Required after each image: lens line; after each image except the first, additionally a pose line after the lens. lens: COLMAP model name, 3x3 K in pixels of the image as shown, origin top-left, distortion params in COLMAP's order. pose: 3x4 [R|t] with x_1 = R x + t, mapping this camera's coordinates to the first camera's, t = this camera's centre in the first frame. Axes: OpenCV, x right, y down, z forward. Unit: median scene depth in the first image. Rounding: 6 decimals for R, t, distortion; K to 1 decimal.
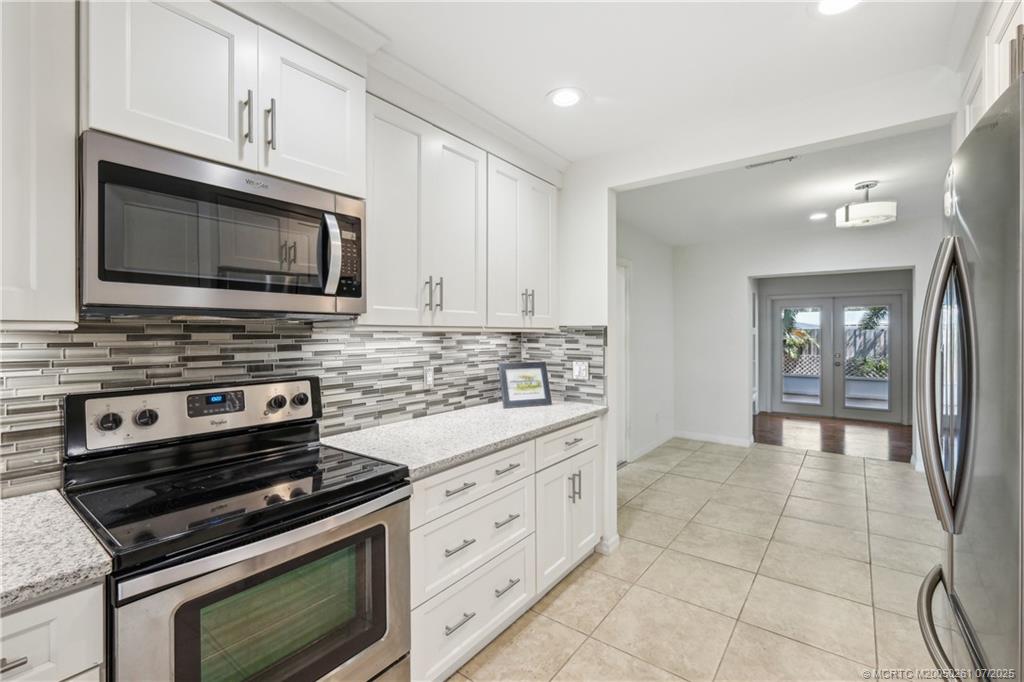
lens RADIAL K [[451.4, 0, 512.2], [0, 451.4, 326.8], [0, 0, 1]] dist [-0.001494, -0.000609]
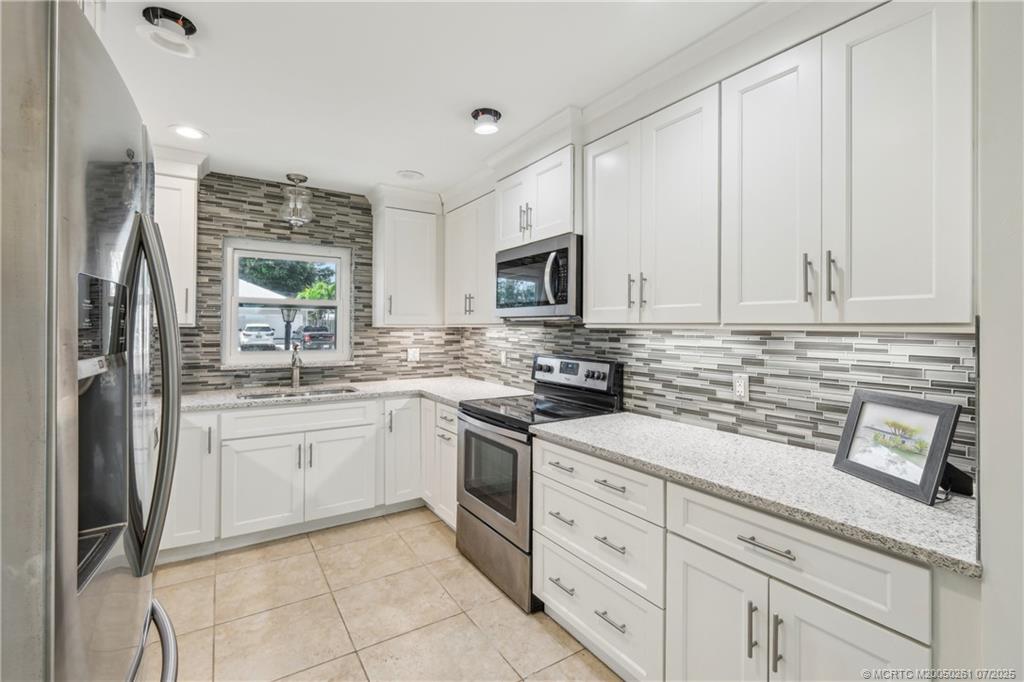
lens RADIAL K [[457.9, 0, 517.6], [0, 457.9, 317.1], [0, 0, 1]] dist [-0.002136, -0.000880]
pose [[-0.332516, -0.021691, -0.942848, 0.779887], [0.004140, 0.999692, -0.024459, 0.007934], [0.943088, -0.012037, -0.332324, 0.985769]]
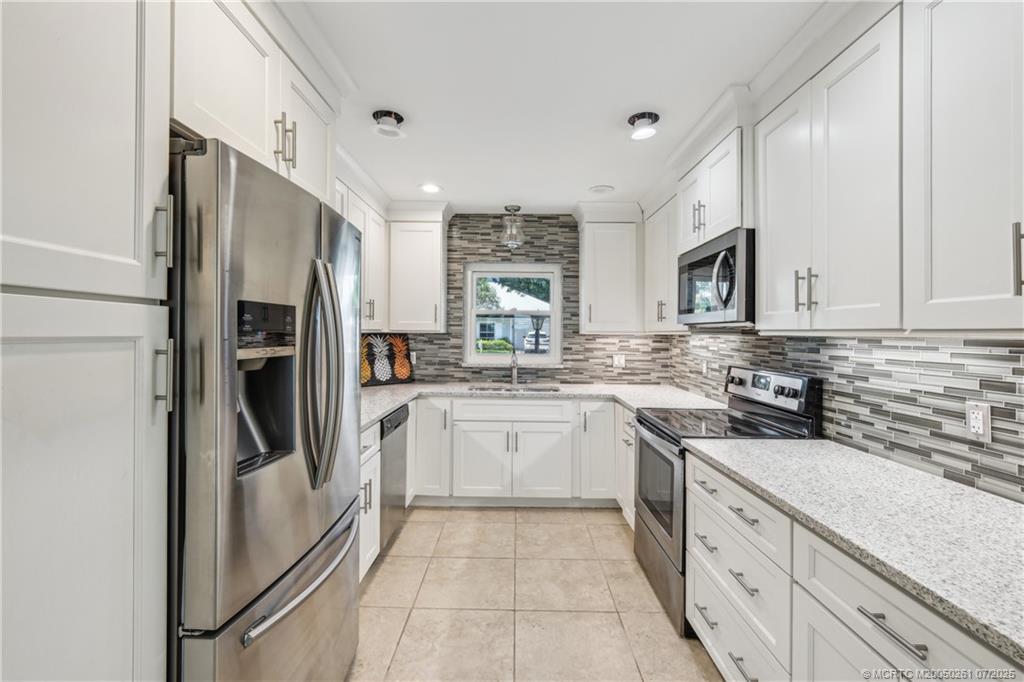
lens RADIAL K [[451.4, 0, 512.2], [0, 451.4, 326.8], [0, 0, 1]] dist [-0.001494, -0.000609]
pose [[-0.798946, -0.015398, -0.601205, 0.668220], [-0.003293, 0.999769, -0.021230, 0.011331], [0.601393, -0.014982, -0.798813, 1.206089]]
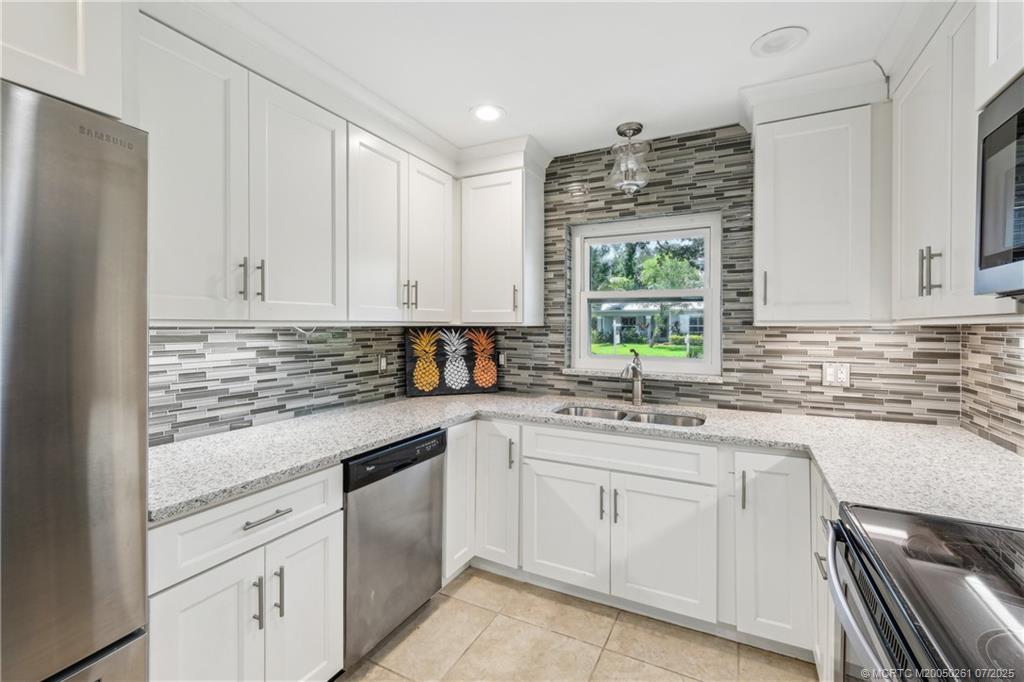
lens RADIAL K [[447.5, 0, 514.9], [0, 447.5, 327.2], [0, 0, 1]] dist [0.004536, 0.000102]
pose [[-0.983615, -0.002136, -0.180270, 0.096943], [-0.000769, 0.999970, -0.007651, 0.012378], [0.180281, -0.007387, -0.983587, 0.850124]]
